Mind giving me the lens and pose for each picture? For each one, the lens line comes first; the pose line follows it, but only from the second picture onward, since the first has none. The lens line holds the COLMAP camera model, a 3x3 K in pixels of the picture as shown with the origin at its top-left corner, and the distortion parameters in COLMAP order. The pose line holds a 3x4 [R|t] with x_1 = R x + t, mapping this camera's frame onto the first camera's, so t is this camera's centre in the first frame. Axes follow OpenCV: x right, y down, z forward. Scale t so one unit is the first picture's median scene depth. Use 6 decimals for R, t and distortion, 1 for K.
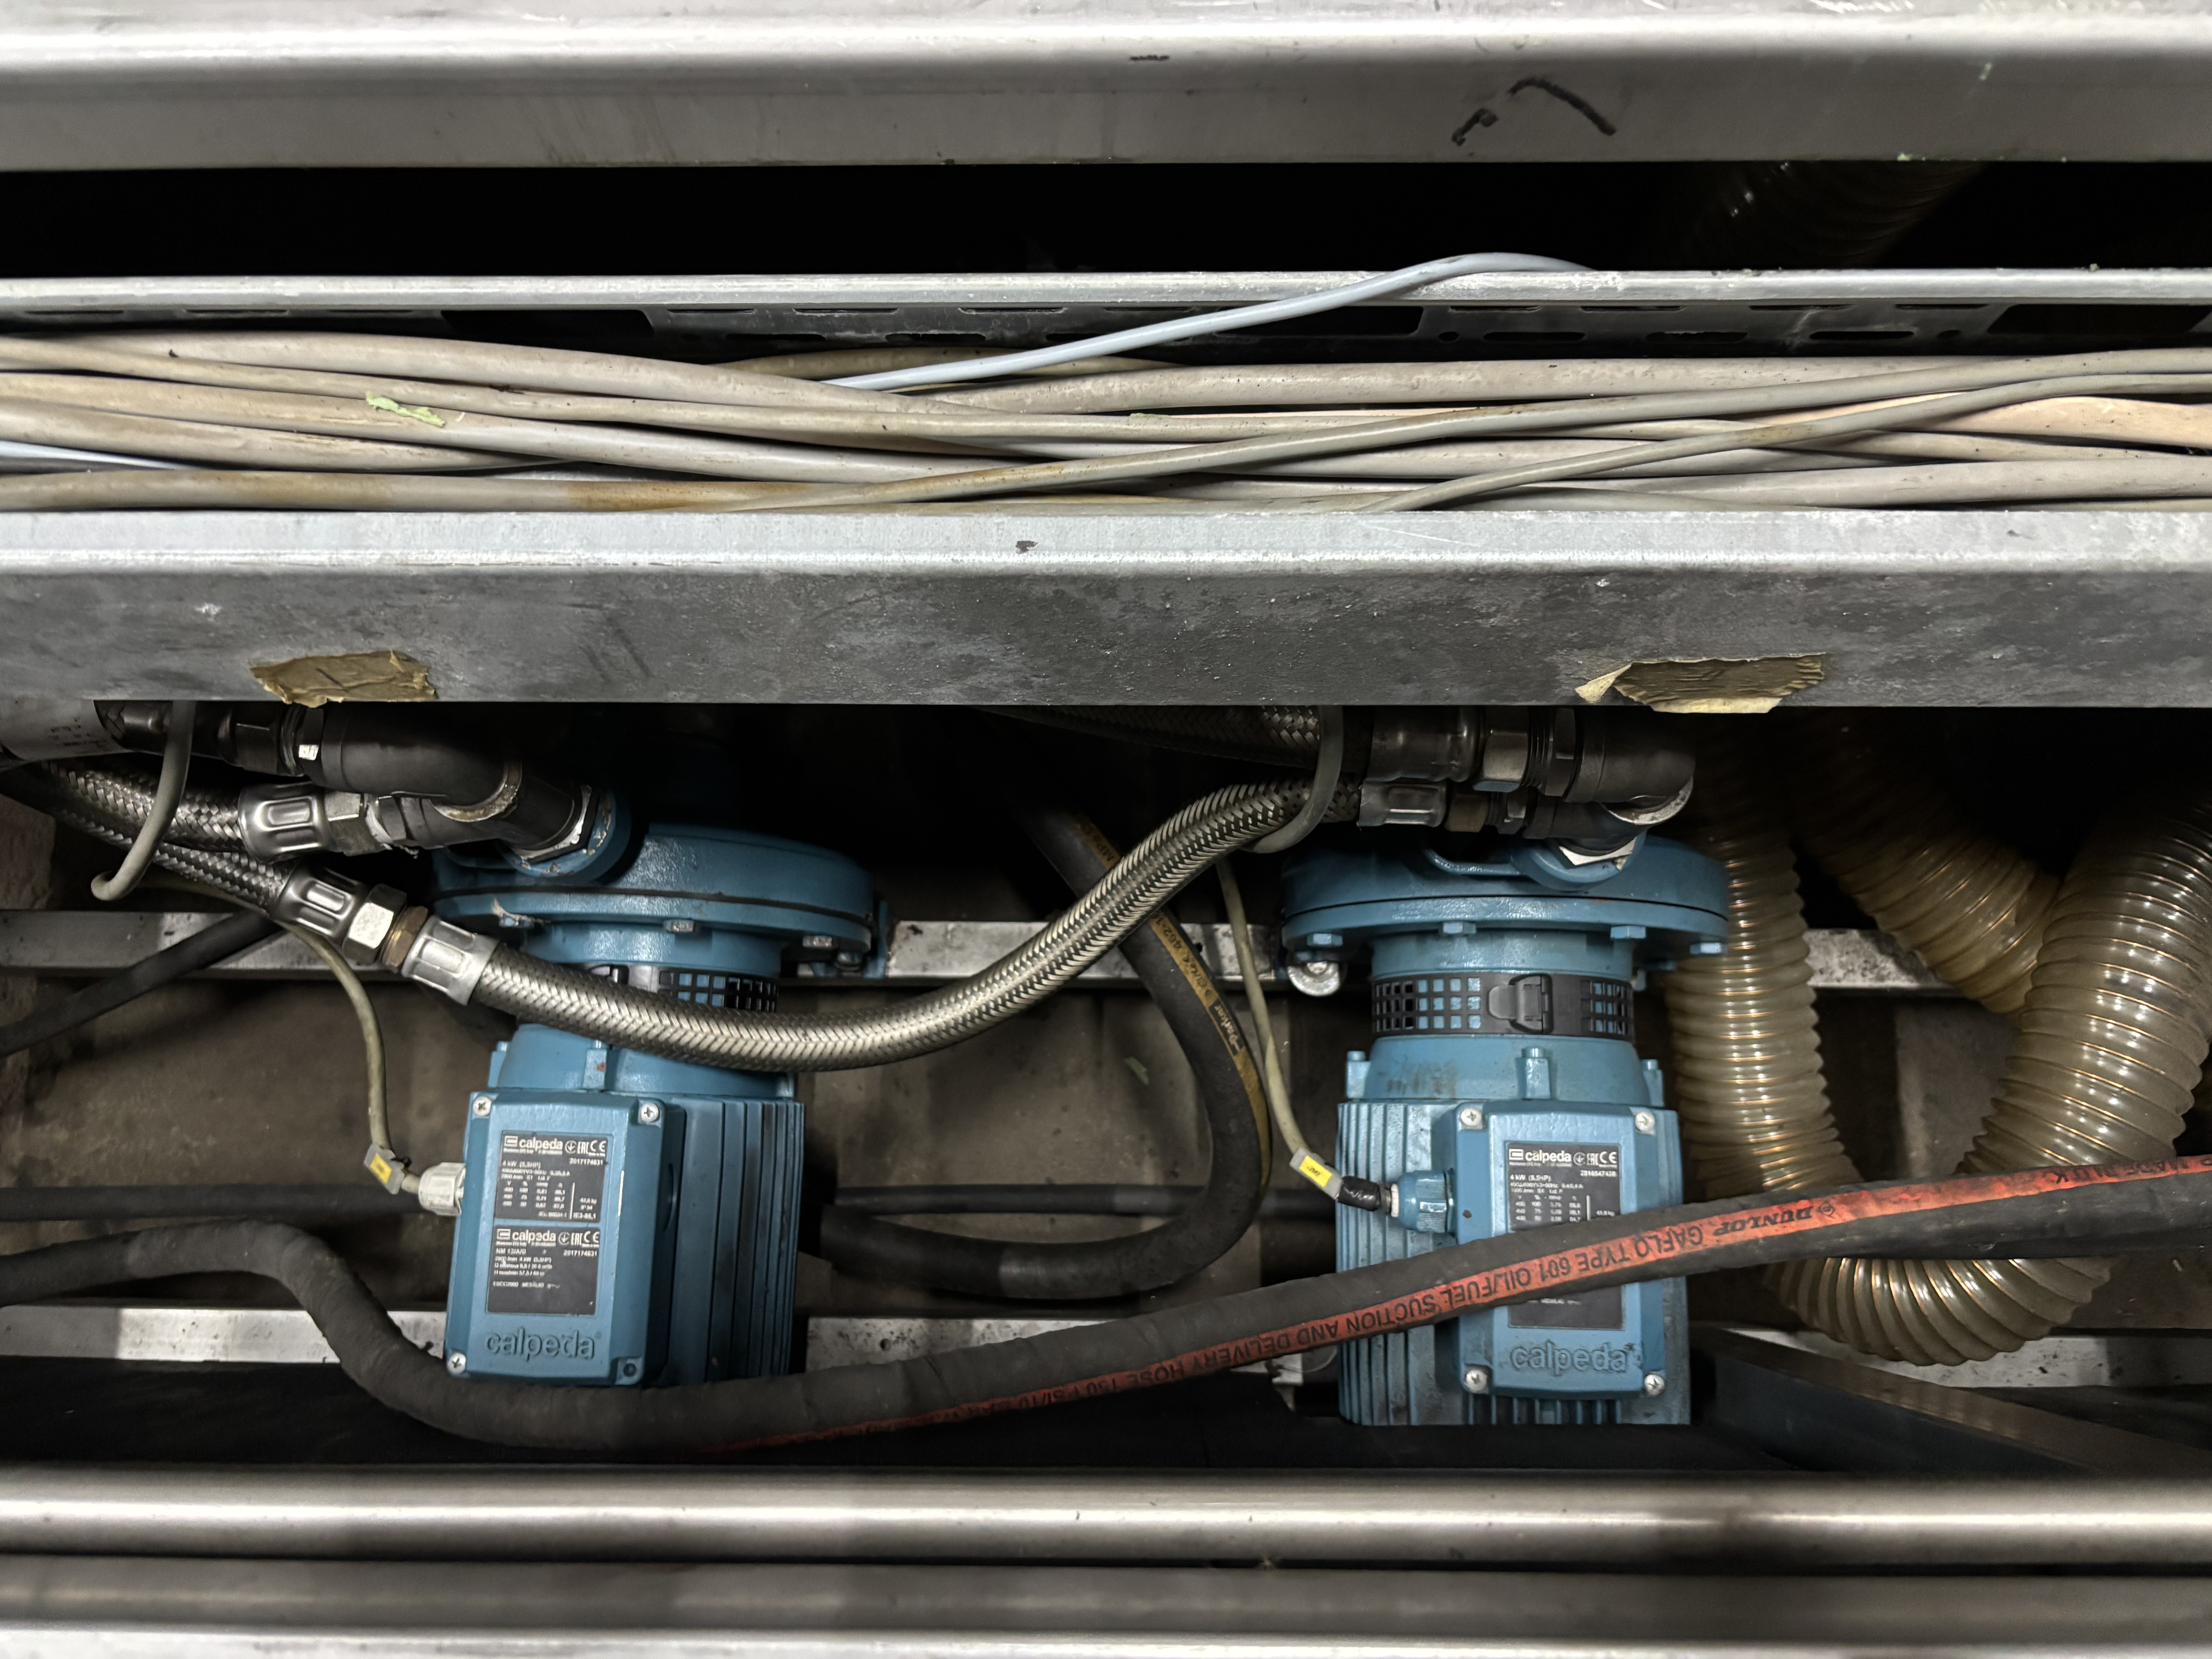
lens RADIAL K [[1712.2, 0, 1101.8], [0, 1712.2, 827.0], [0, 0, 1]] dist [0.001946, -0.006180]
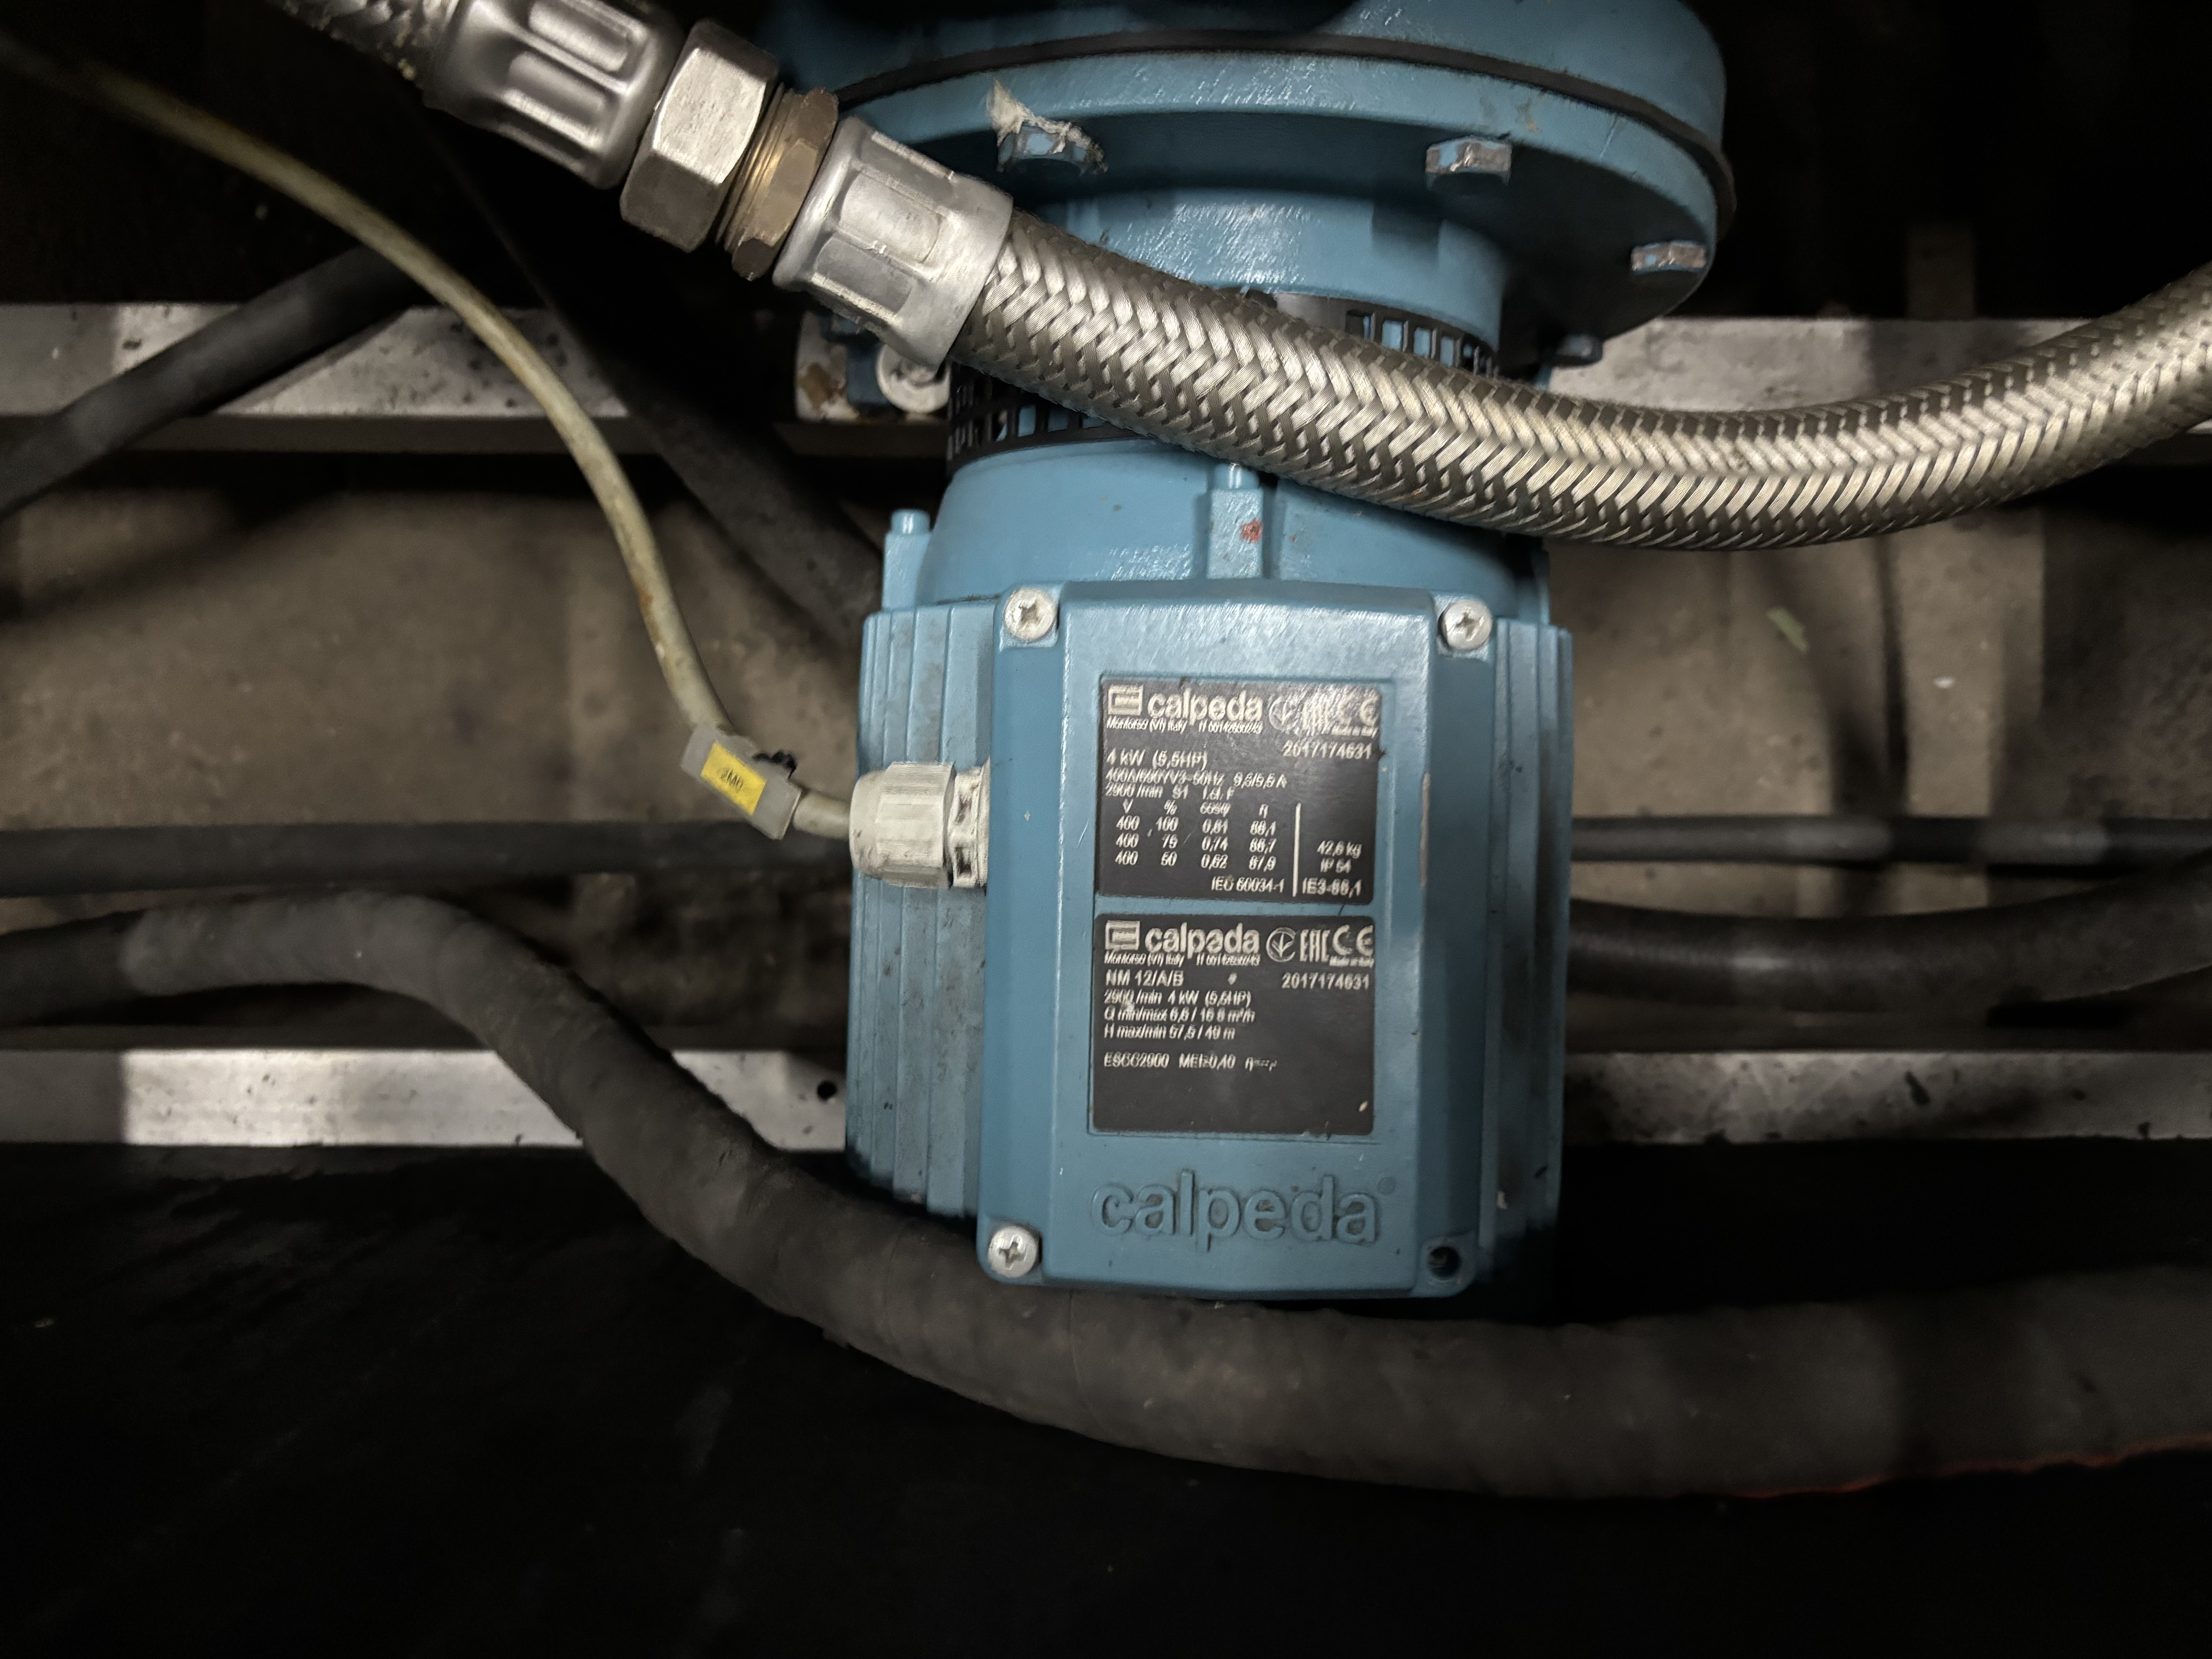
lens RADIAL K [[1674.4, 0, 1095.9], [0, 1674.4, 823.6], [0, 0, 1]] dist [0.029425, -0.035922]
pose [[0.999635, -0.006656, 0.026174, -0.289326], [0.001232, 0.979384, 0.202003, 0.108184], [-0.026979, -0.201897, 0.979035, 0.502686]]
